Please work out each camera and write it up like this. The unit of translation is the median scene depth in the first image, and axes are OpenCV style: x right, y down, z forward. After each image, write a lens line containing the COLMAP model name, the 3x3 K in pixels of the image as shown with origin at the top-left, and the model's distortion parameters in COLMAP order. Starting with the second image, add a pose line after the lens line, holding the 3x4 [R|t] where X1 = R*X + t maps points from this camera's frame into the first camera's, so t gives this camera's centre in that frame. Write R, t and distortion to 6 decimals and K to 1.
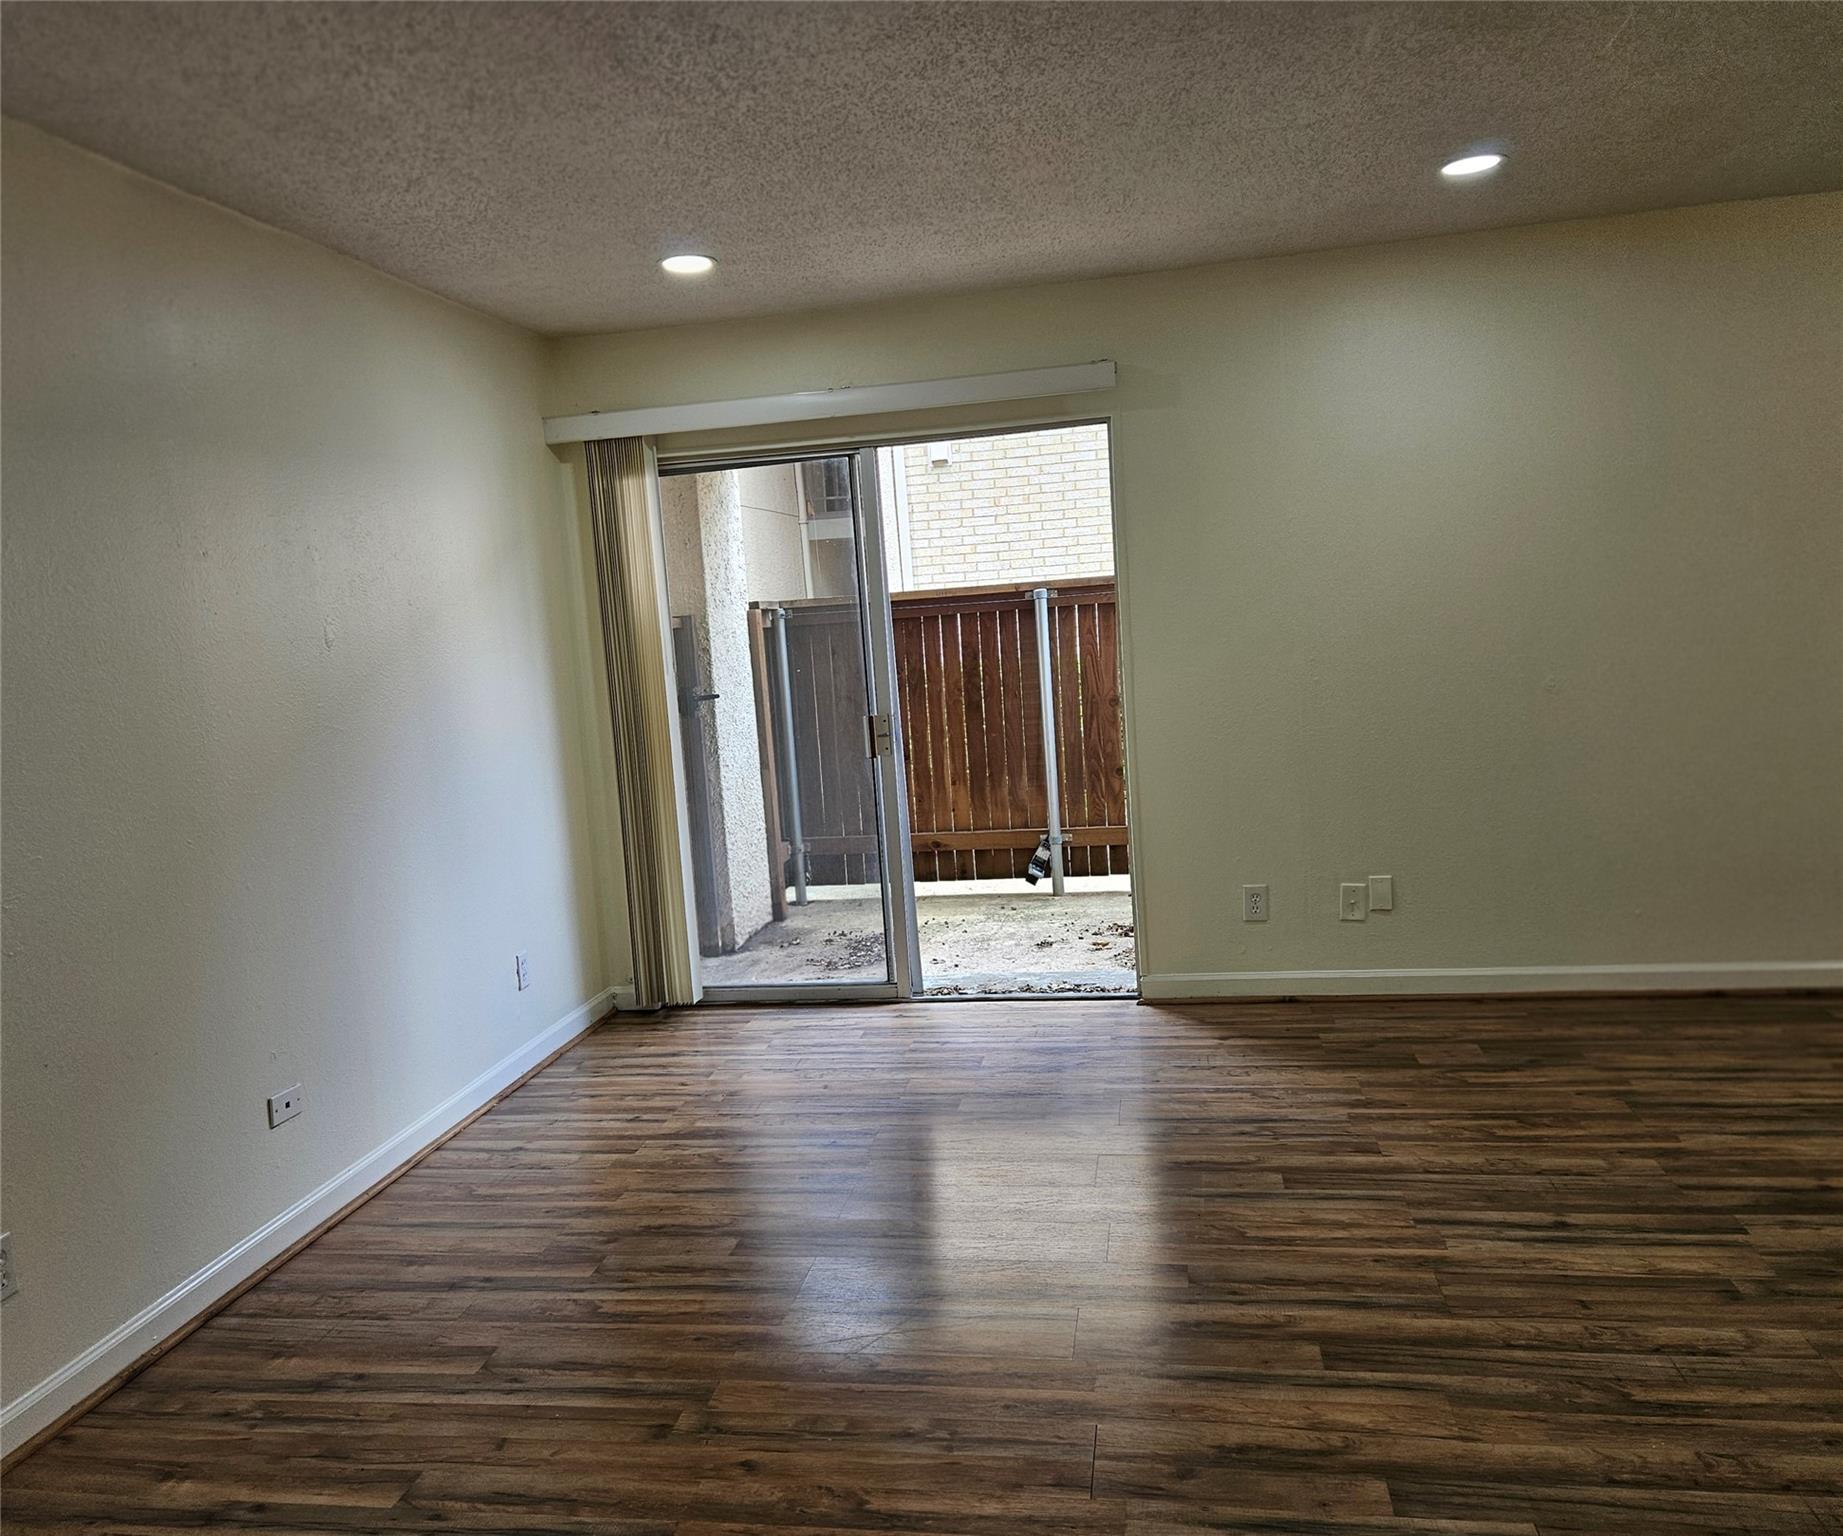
lens RADIAL K [[1412.0, 0, 921.5], [0, 1412.0, 768.0], [0, 0, 1]] dist [0.059235, -0.002153]
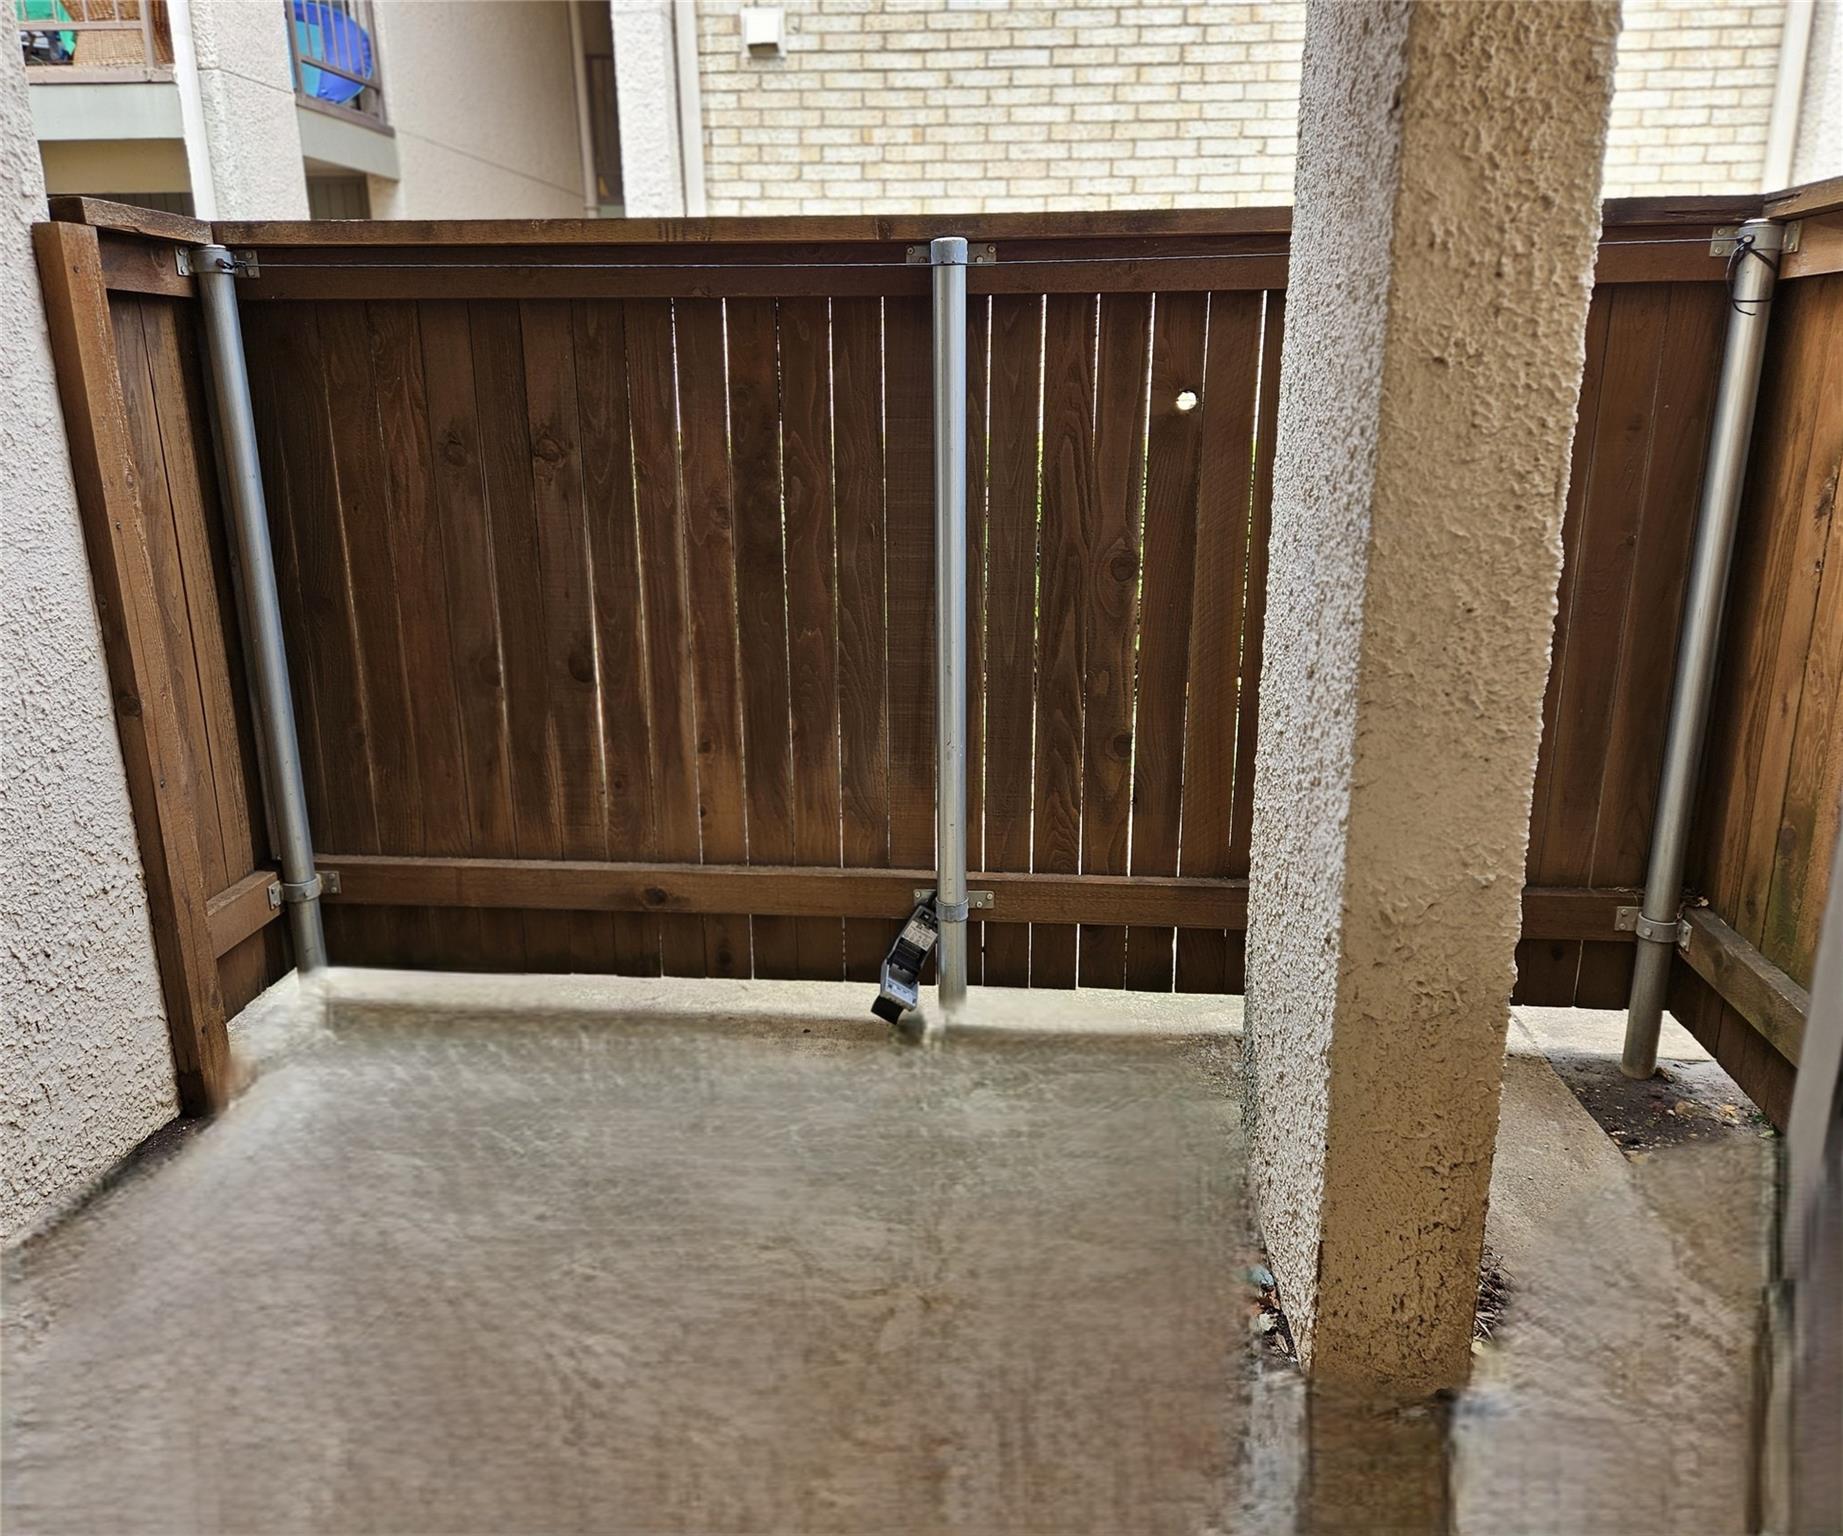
lens RADIAL K [[1412.0, 0, 921.5], [0, 1412.0, 768.0], [0, 0, 1]] dist [0.059235, -0.002153]
pose [[0.994782, 0.038090, 0.094648, 0.046194], [-0.052411, 0.986716, 0.153766, -0.047925], [-0.087533, -0.157924, 0.983564, 0.605522]]
